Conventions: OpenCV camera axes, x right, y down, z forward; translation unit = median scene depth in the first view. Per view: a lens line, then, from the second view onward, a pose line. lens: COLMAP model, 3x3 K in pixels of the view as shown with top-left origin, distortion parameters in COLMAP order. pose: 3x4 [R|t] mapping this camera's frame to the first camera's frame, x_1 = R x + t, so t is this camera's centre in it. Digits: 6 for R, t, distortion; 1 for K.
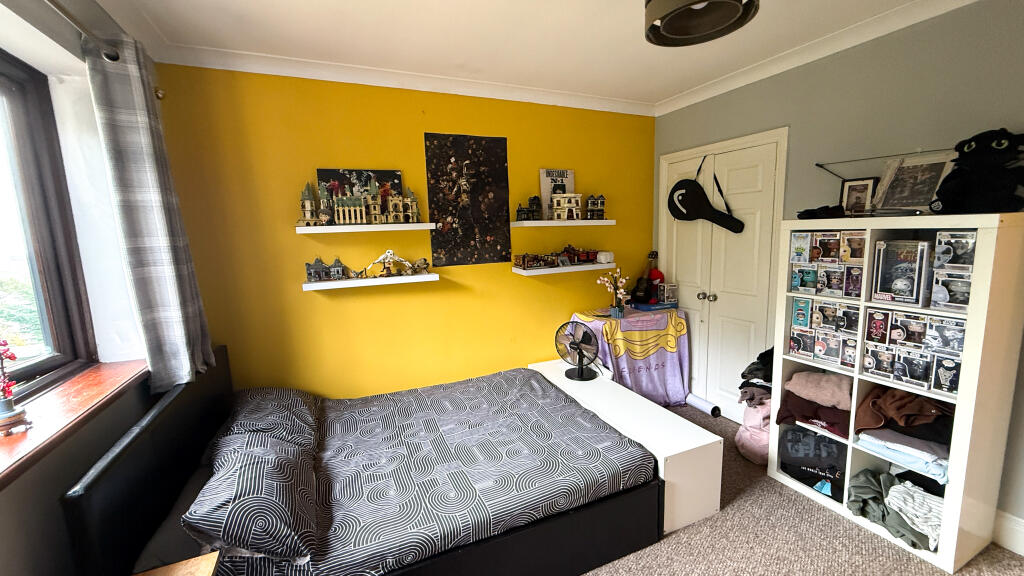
lens RADIAL K [[409.1, 0, 512.0], [0, 409.1, 288.0], [0, 0, 1]] dist [0.000804, 0.000050]
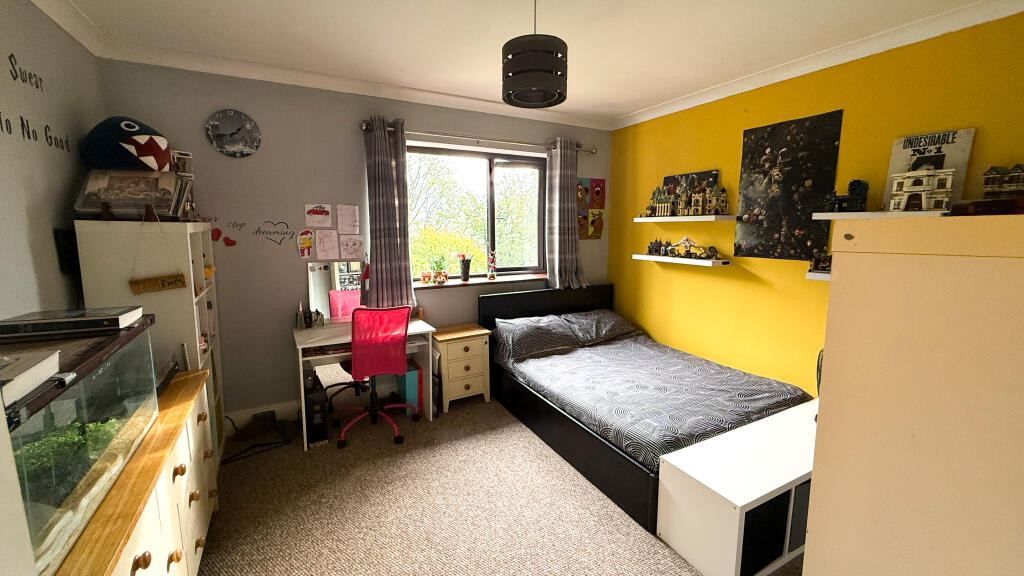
lens RADIAL K [[409.1, 0, 512.0], [0, 409.1, 288.0], [0, 0, 1]] dist [0.000804, 0.000050]
pose [[0.077670, 0.183802, -0.979890, 0.838966], [-0.138986, 0.975258, 0.171916, -0.073570], [0.987244, 0.122838, 0.101294, 0.329344]]
